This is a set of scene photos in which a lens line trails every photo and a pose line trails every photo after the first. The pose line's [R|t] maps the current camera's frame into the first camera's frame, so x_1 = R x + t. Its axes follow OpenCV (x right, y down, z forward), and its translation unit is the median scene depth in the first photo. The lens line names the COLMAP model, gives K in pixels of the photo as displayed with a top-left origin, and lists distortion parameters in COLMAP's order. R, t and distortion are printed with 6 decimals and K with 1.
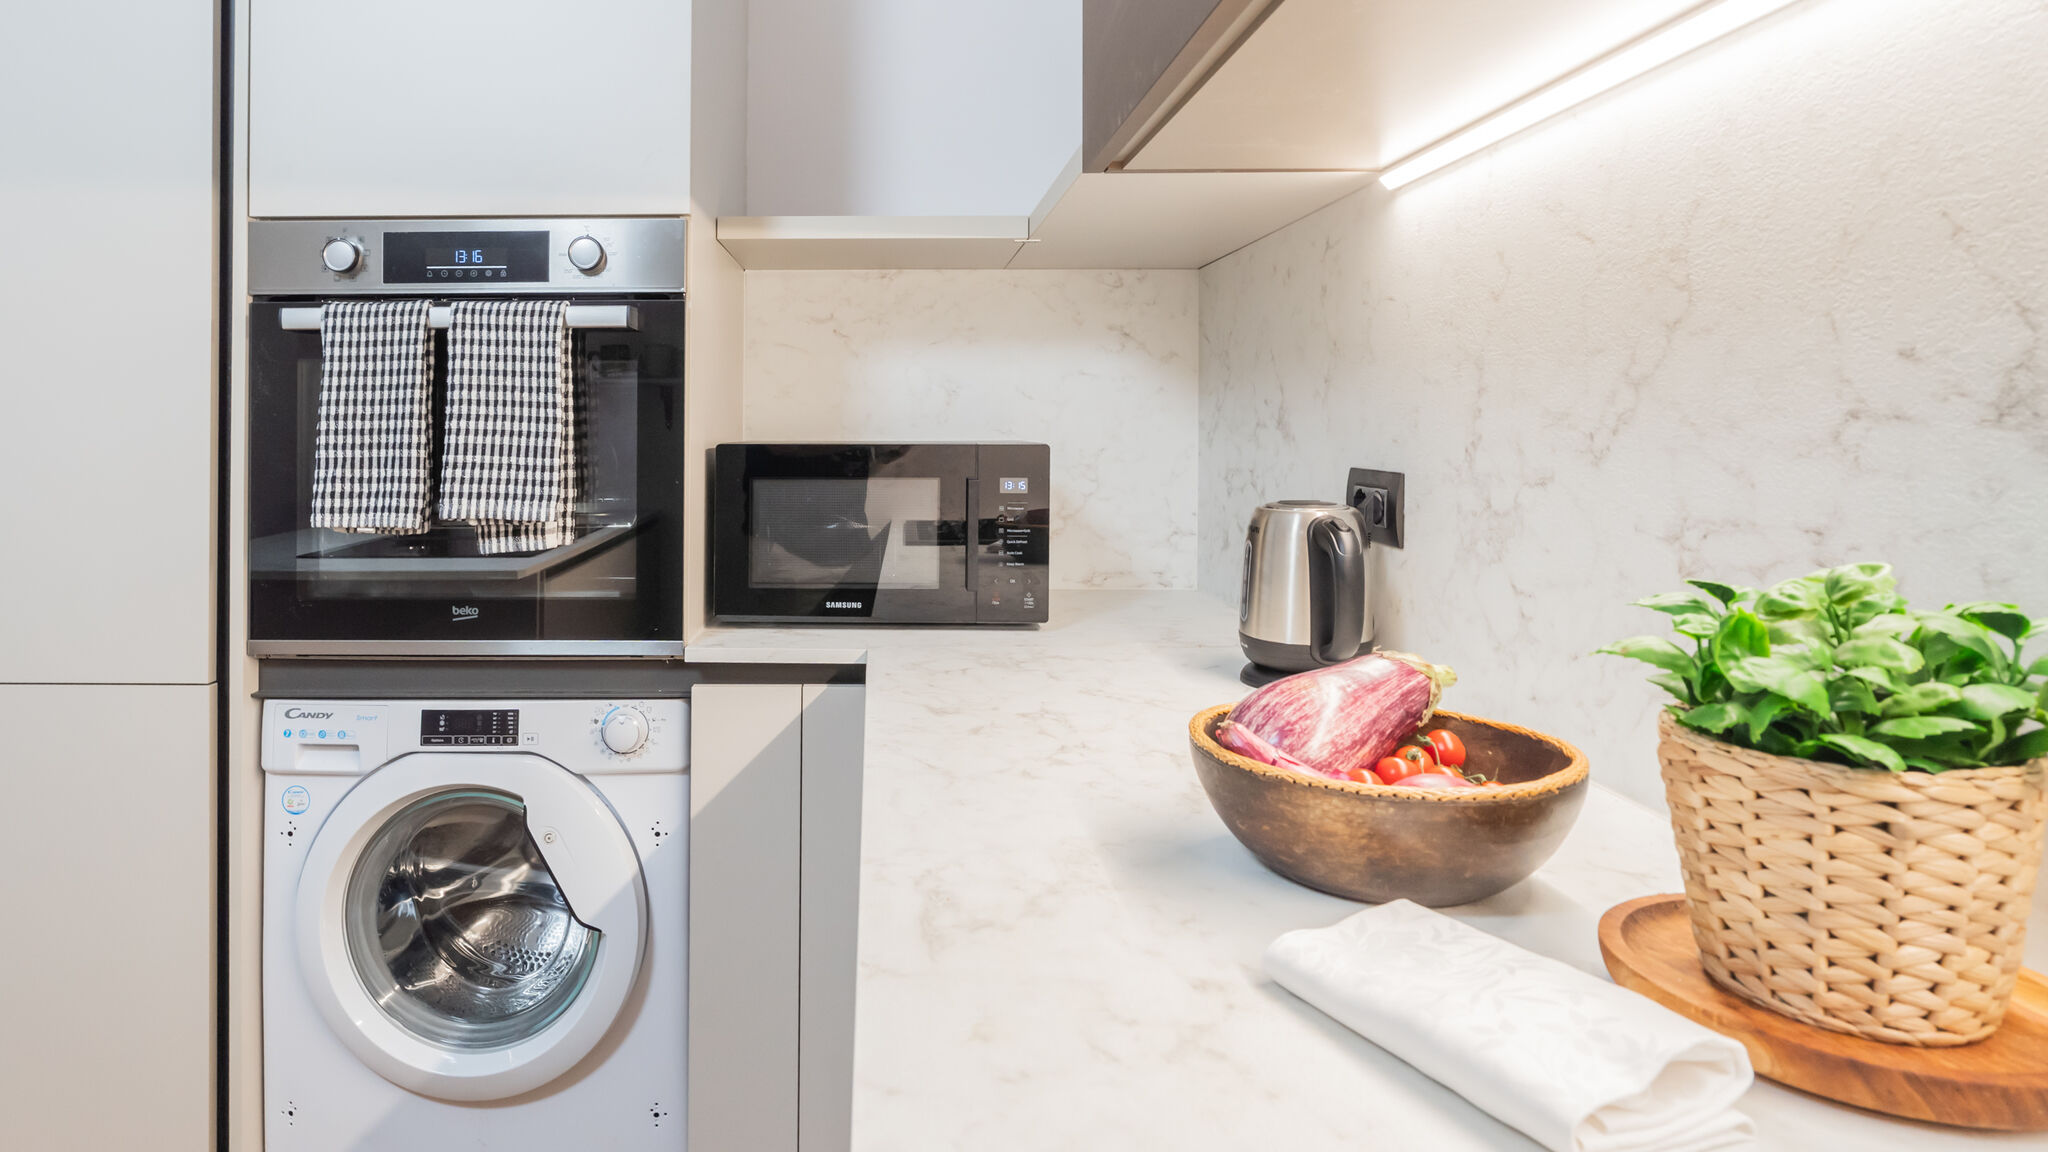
lens RADIAL K [[1152.4, 0, 905.9], [0, 1152.4, 424.0], [0, 0, 1]] dist [-0.000587, -0.000503]
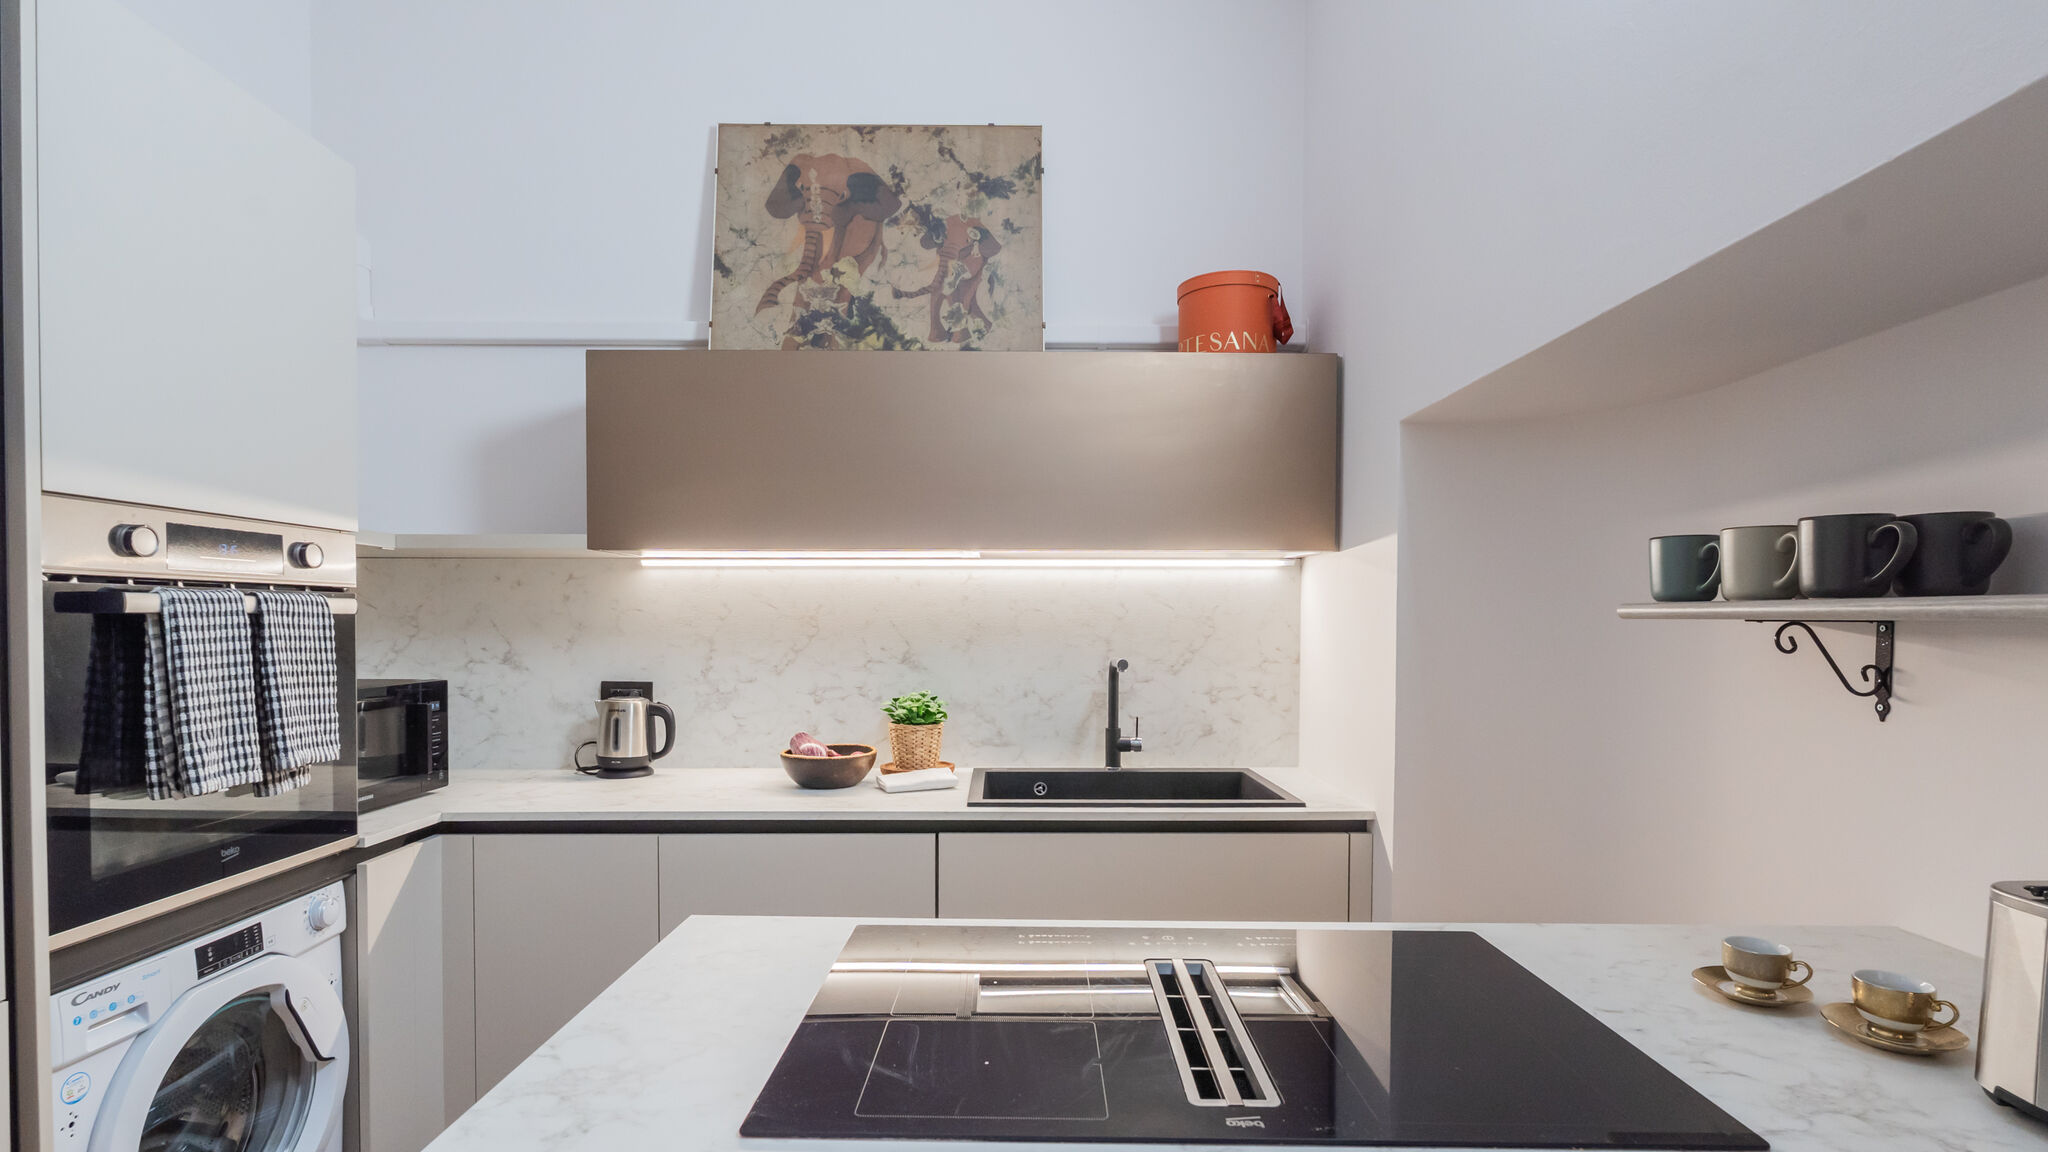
lens RADIAL K [[976.8, 0, 1041.2], [0, 976.8, 636.9], [0, 0, 1]] dist [-0.007831, 0.000533]
pose [[-0.051094, -0.018215, 0.998528, -1.407260], [-0.007994, 0.999809, 0.017829, -0.081186], [-0.998662, -0.007072, -0.051230, 0.223849]]
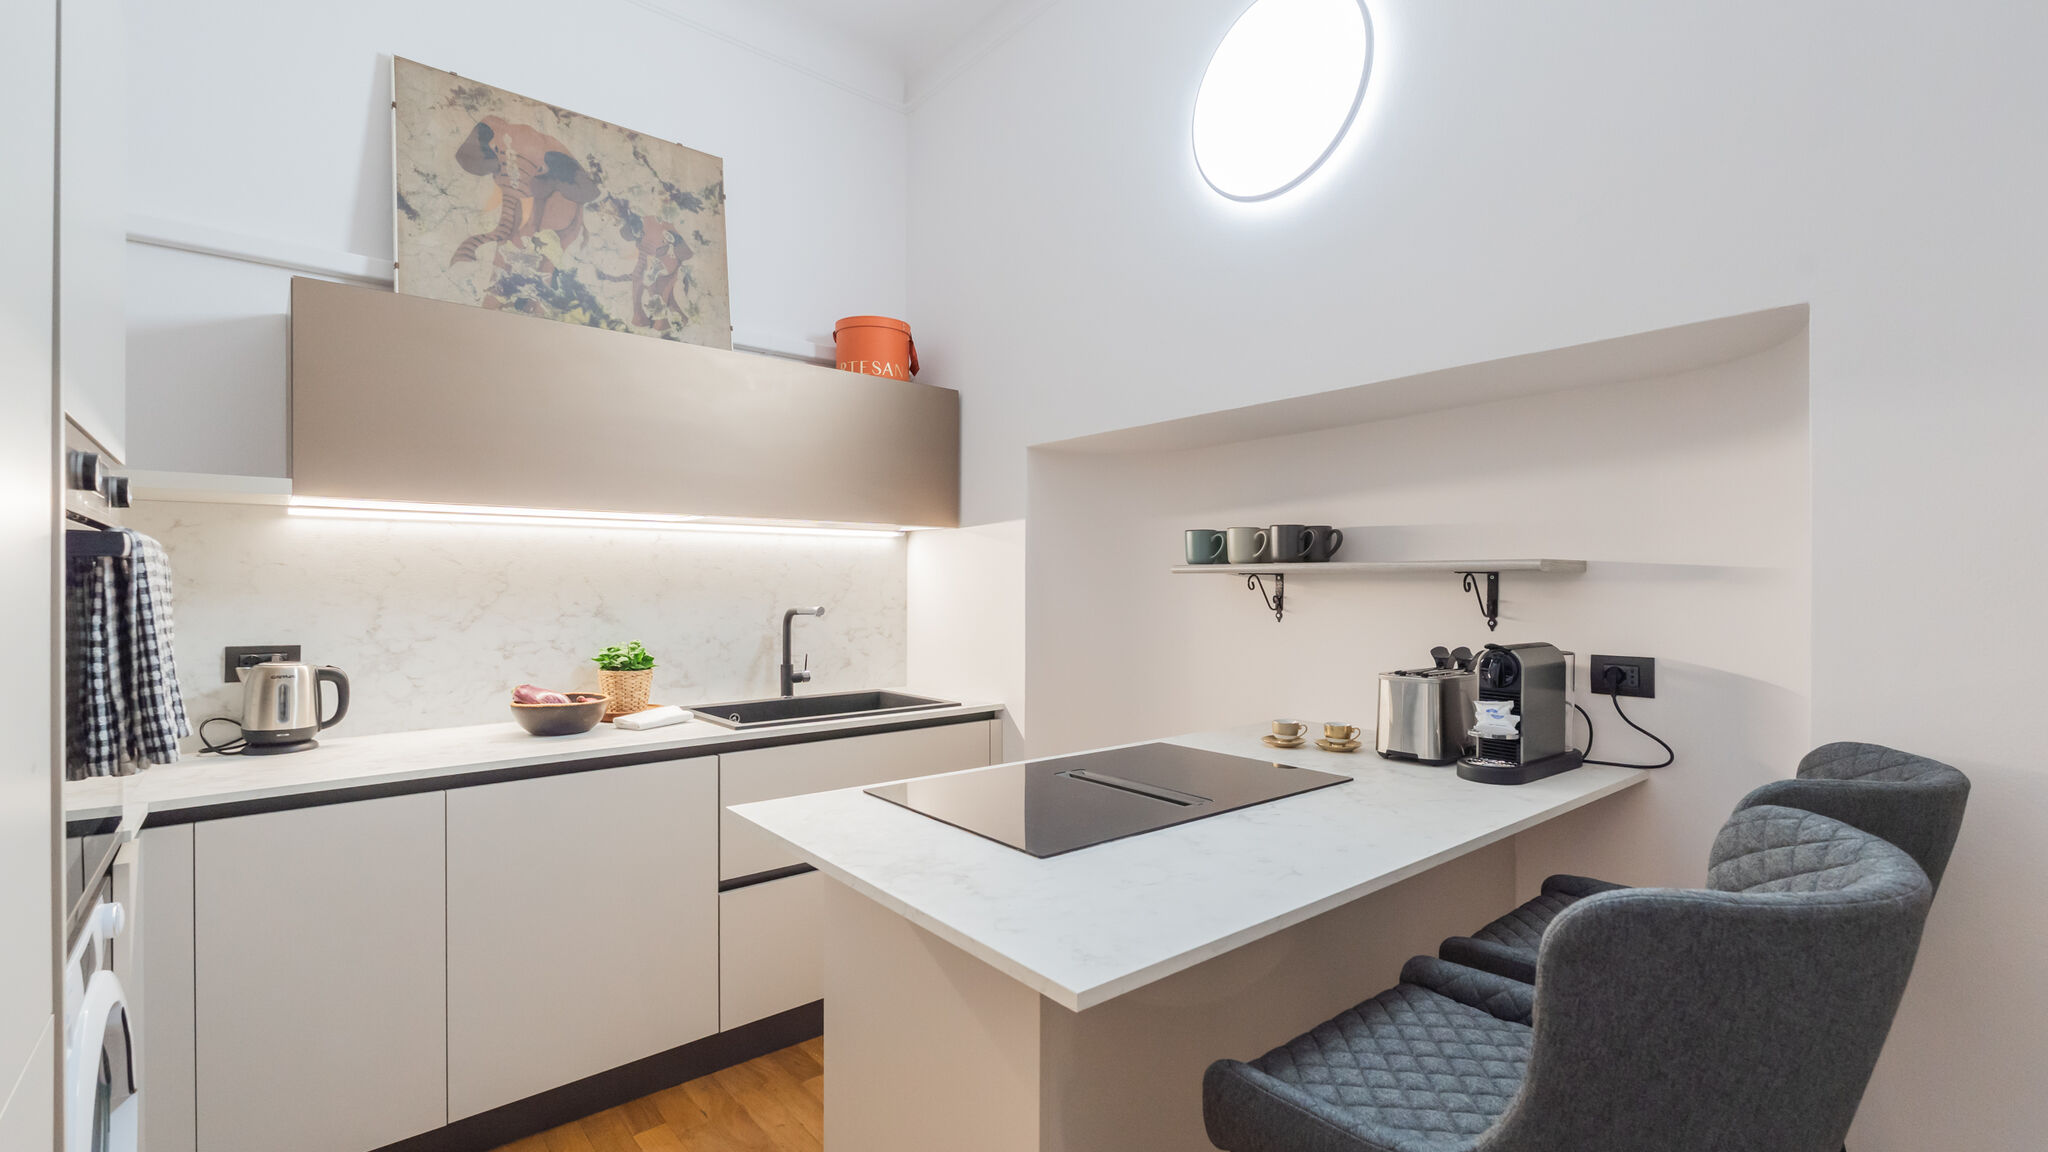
lens RADIAL K [[927.8, 0, 1031.5], [0, 927.8, 589.2], [0, 0, 1]] dist [-0.007056, 0.001215]
pose [[-0.698144, -0.001845, 0.715955, -1.507666], [-0.002473, 0.999997, 0.000165, -0.055769], [-0.715953, -0.001656, -0.698147, 1.021386]]
